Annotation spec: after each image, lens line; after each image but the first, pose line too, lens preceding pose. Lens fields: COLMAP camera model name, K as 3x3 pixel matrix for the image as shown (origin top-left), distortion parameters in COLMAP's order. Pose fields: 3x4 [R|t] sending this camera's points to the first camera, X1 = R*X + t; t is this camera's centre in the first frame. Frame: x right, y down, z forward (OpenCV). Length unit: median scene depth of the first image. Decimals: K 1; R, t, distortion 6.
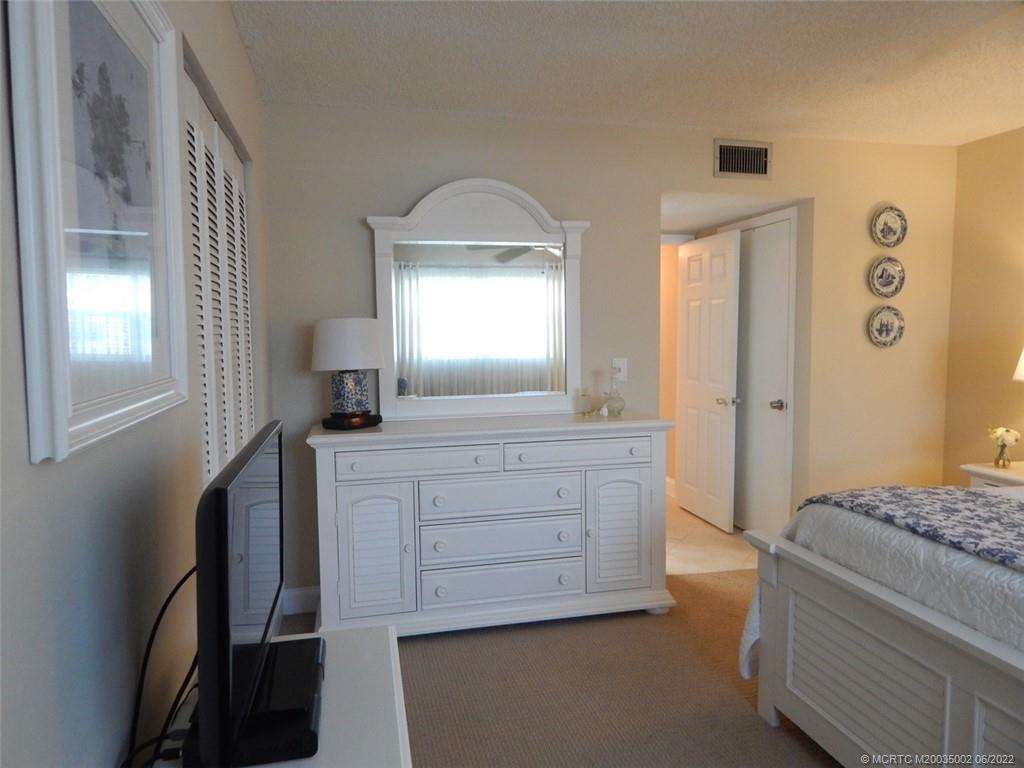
lens RADIAL K [[685.5, 0, 516.4], [0, 685.5, 389.1], [0, 0, 1]] dist [0.017318, -0.014150]
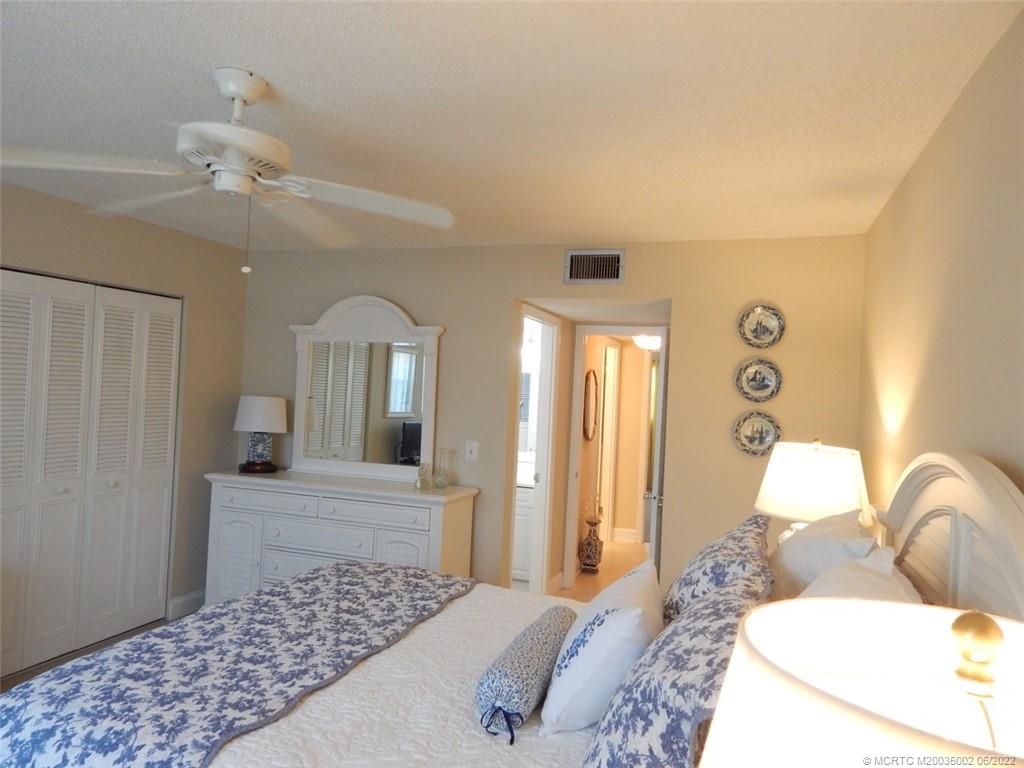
lens RADIAL K [[685.5, 0, 515.5], [0, 685.5, 382.7], [0, 0, 1]] dist [0.017318, -0.014150]
pose [[0.837031, 0.042218, -0.545524, 0.782778], [-0.099512, 0.992137, -0.075906, -0.058764], [0.538030, 0.117822, 0.834651, 0.062004]]
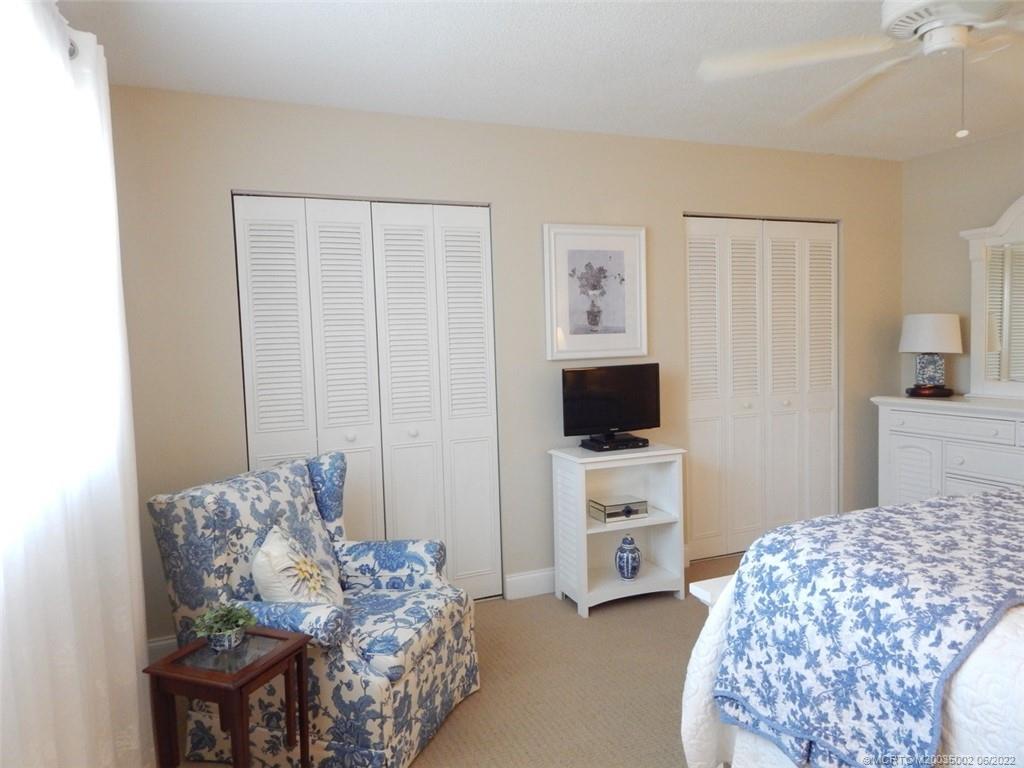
lens RADIAL K [[685.5, 0, 507.1], [0, 685.5, 379.8], [0, 0, 1]] dist [0.017318, -0.014150]
pose [[0.138006, 0.064960, -0.988299, 0.763267], [-0.054564, 0.996830, 0.057901, -0.007013], [0.988927, 0.045935, 0.141113, 0.009805]]
